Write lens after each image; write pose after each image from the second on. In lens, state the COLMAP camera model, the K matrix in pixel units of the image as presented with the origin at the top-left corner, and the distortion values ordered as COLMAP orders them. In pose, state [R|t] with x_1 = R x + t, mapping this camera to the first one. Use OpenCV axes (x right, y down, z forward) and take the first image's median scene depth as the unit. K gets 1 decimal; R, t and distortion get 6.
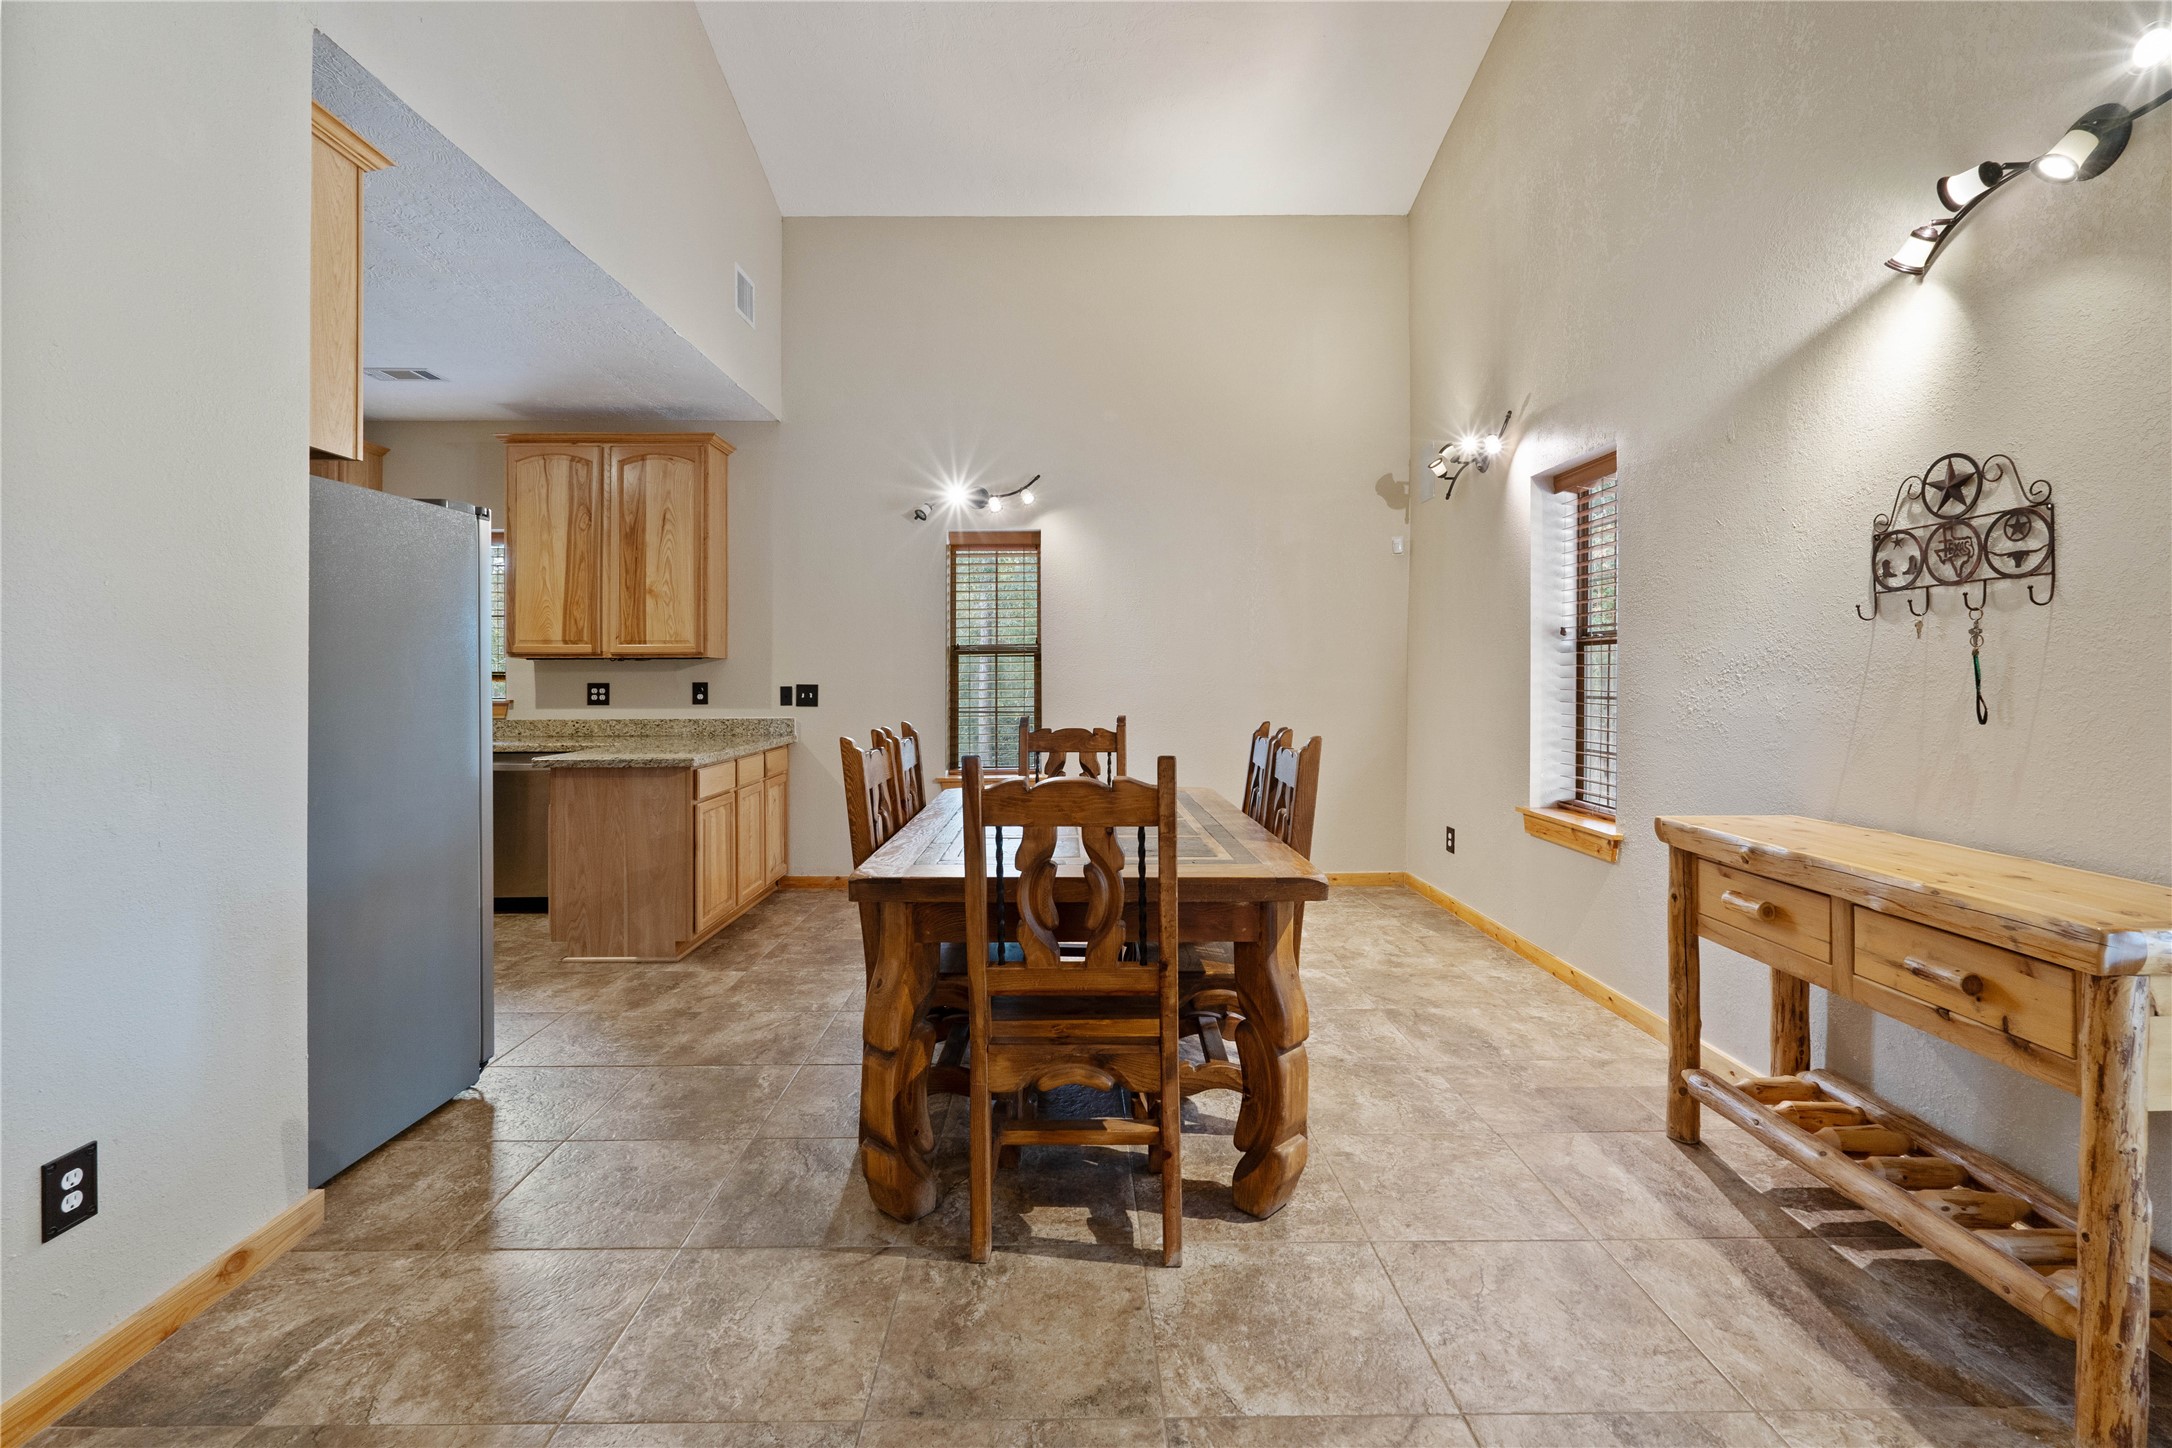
lens RADIAL K [[971.0, 0, 1078.9], [0, 971.0, 670.4], [0, 0, 1]] dist [-0.010711, -0.000401]
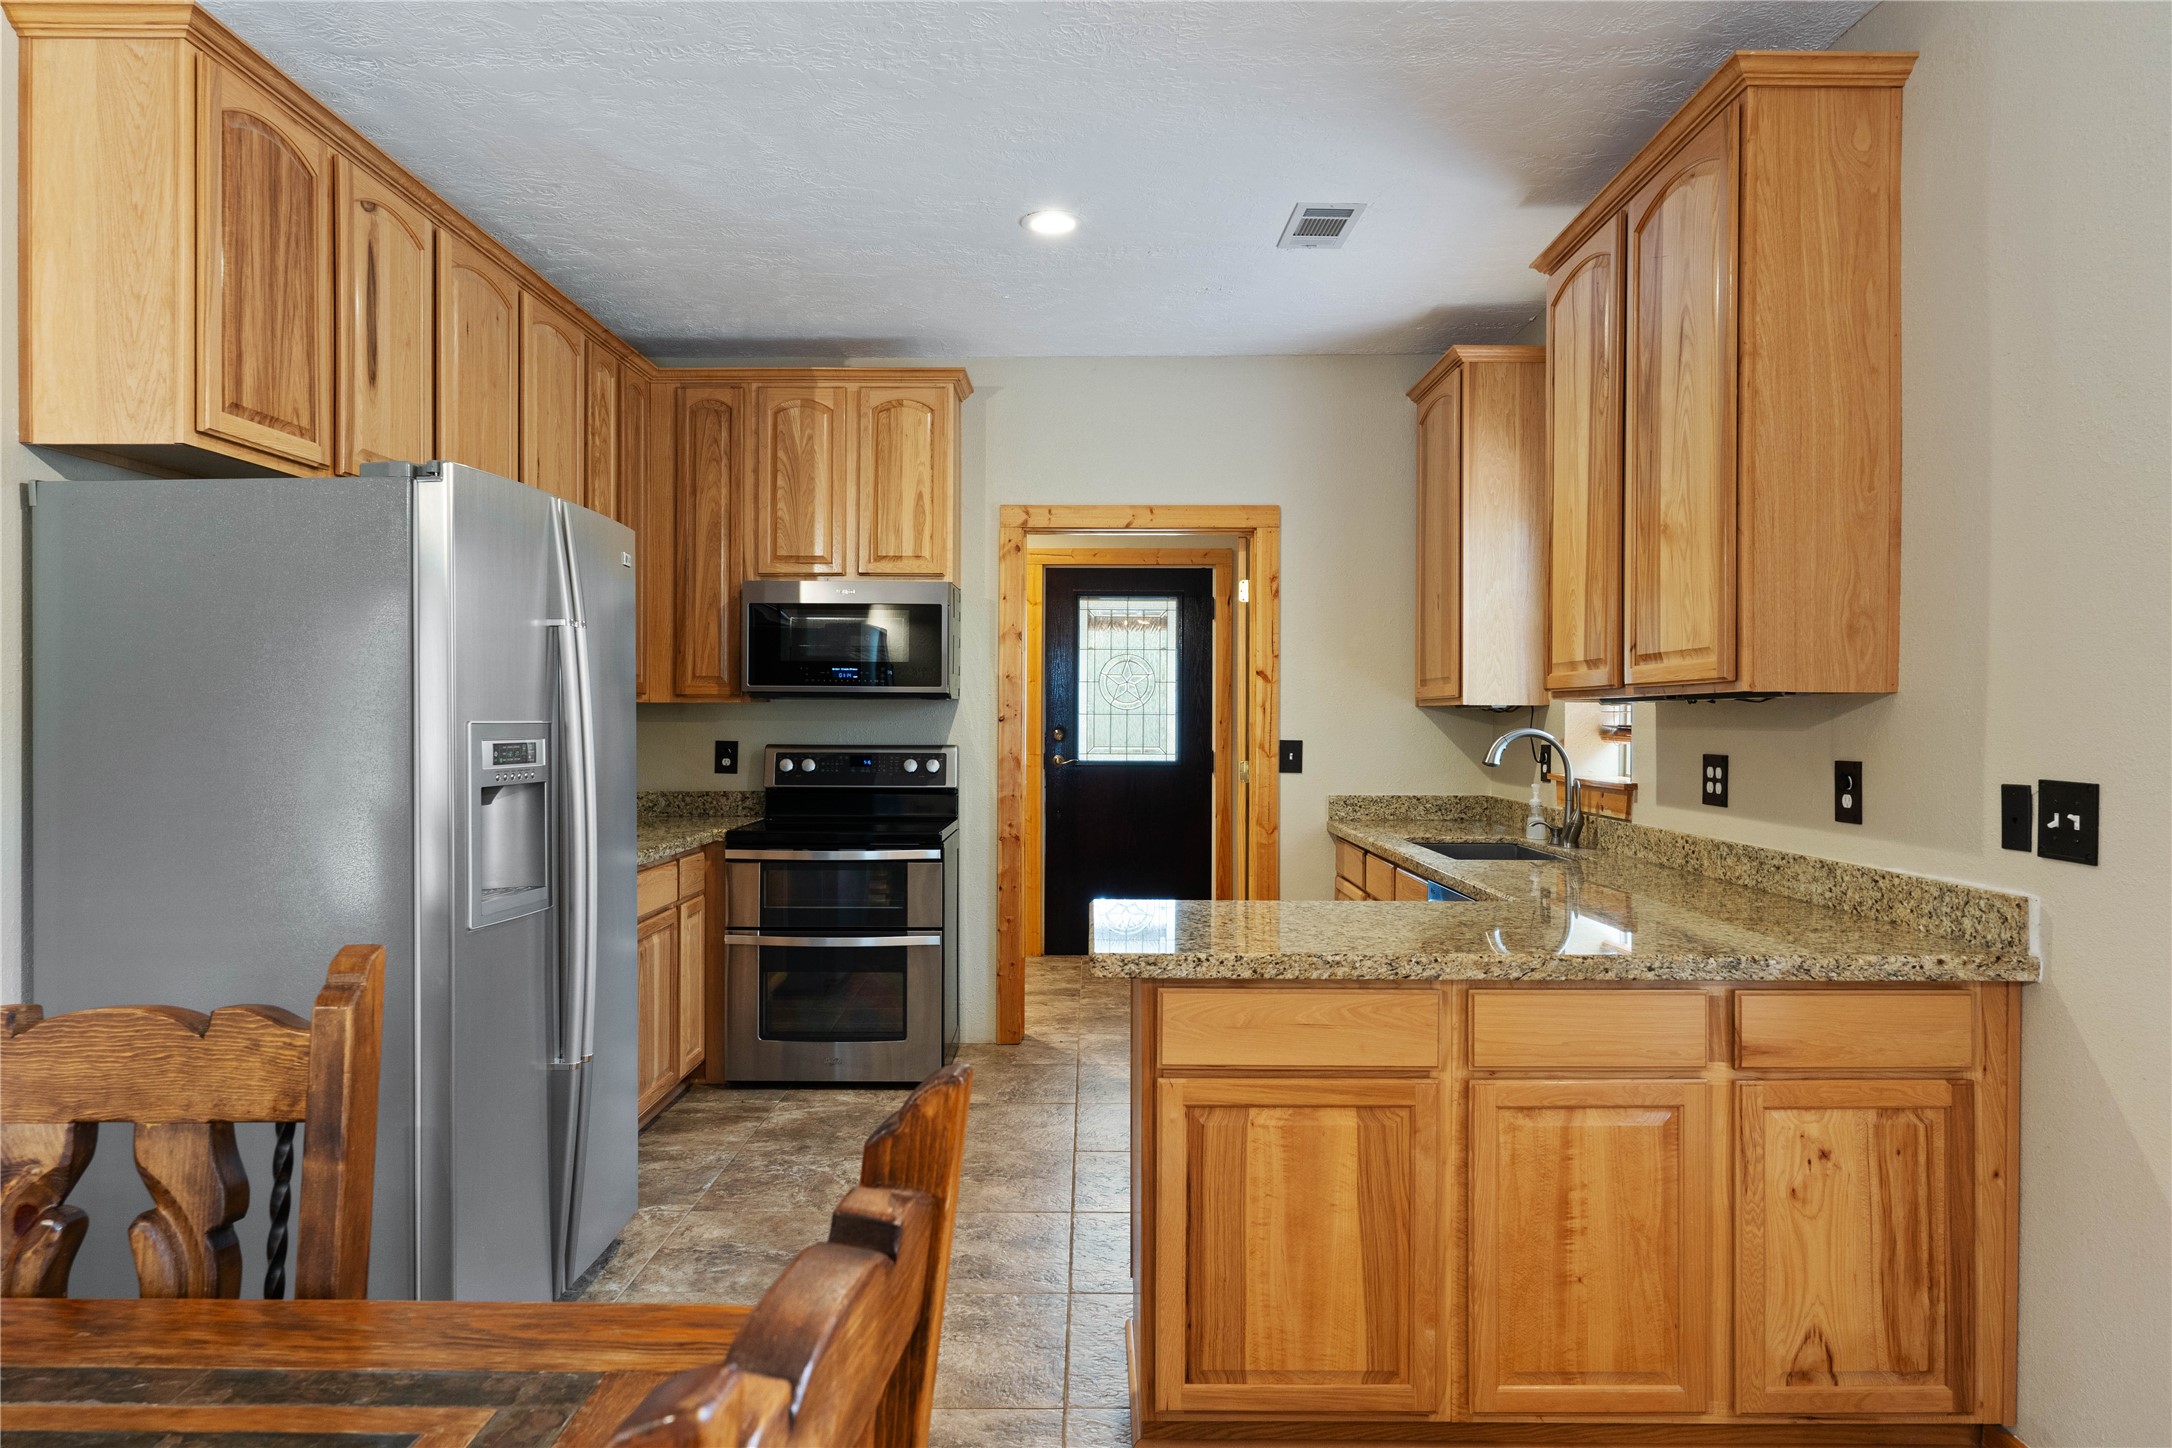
lens RADIAL K [[1335.8, 0, 1088.8], [0, 1335.8, 717.6], [0, 0, 1]] dist [-0.004336, 0.000635]
pose [[-0.014811, 0.001079, -0.999890, 0.112818], [0.002399, 0.999997, 0.001043, -0.005232], [0.999887, -0.002383, -0.014813, 0.786152]]
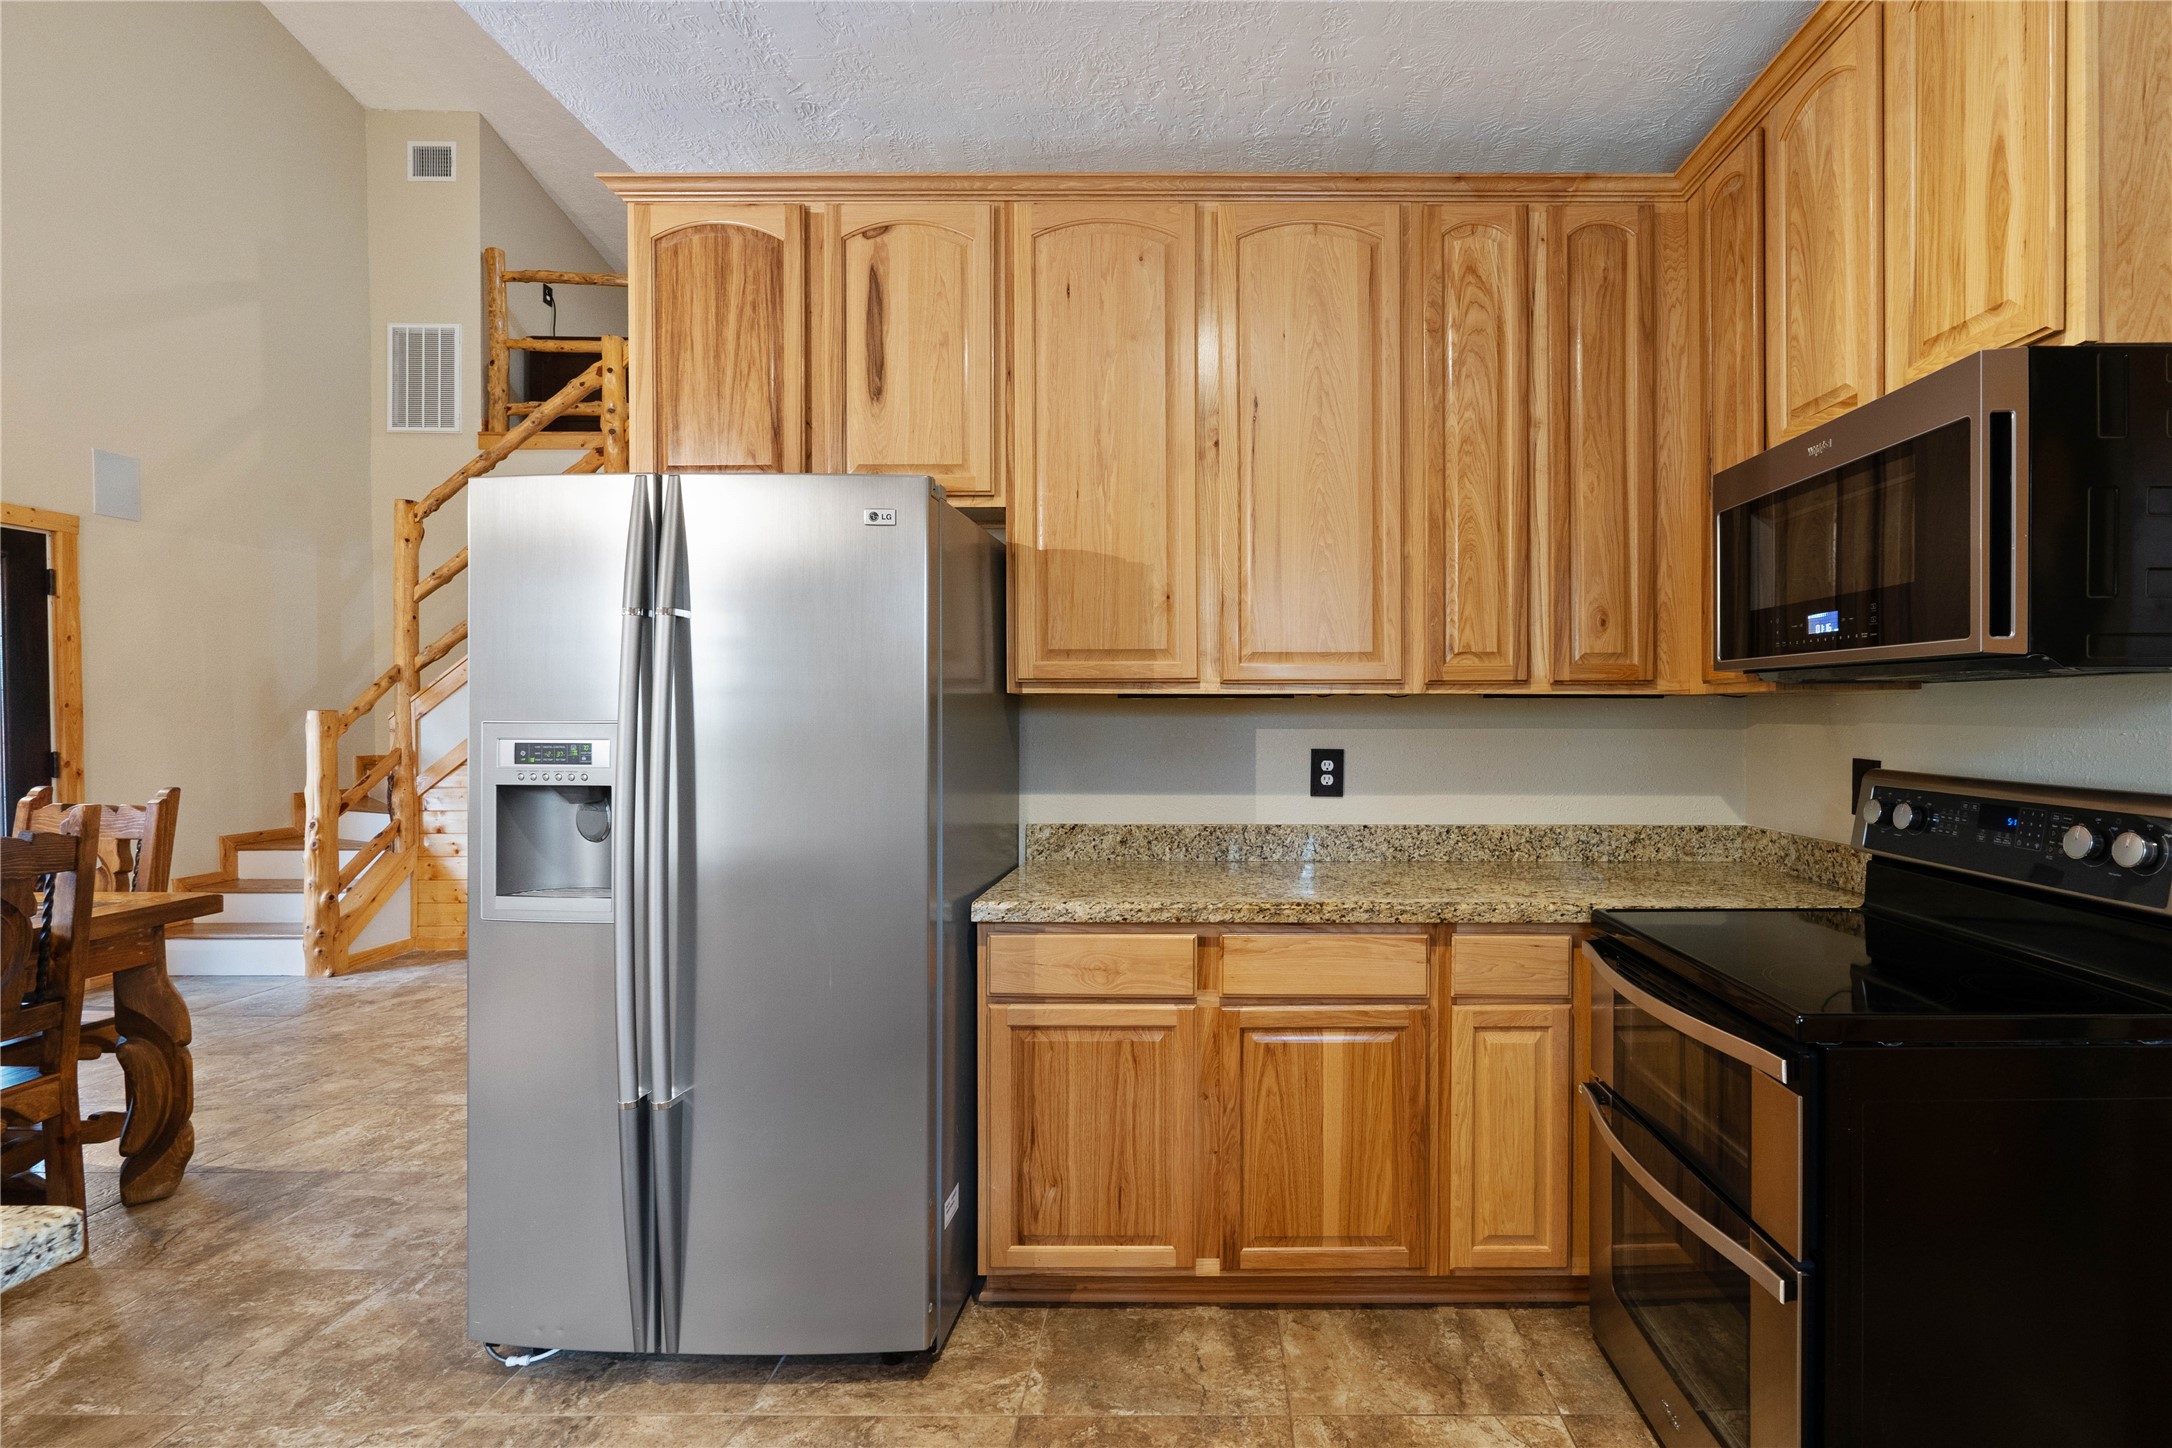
lens RADIAL K [[1035.7, 0, 1217.0], [0, 1035.7, 723.5], [0, 0, 1]] dist [-0.003300, 0.000481]
pose [[-0.999984, -0.000295, 0.005715, -0.617980], [-0.000260, 0.999981, 0.006131, -0.005250], [-0.005716, 0.006129, -0.999965, 0.939468]]
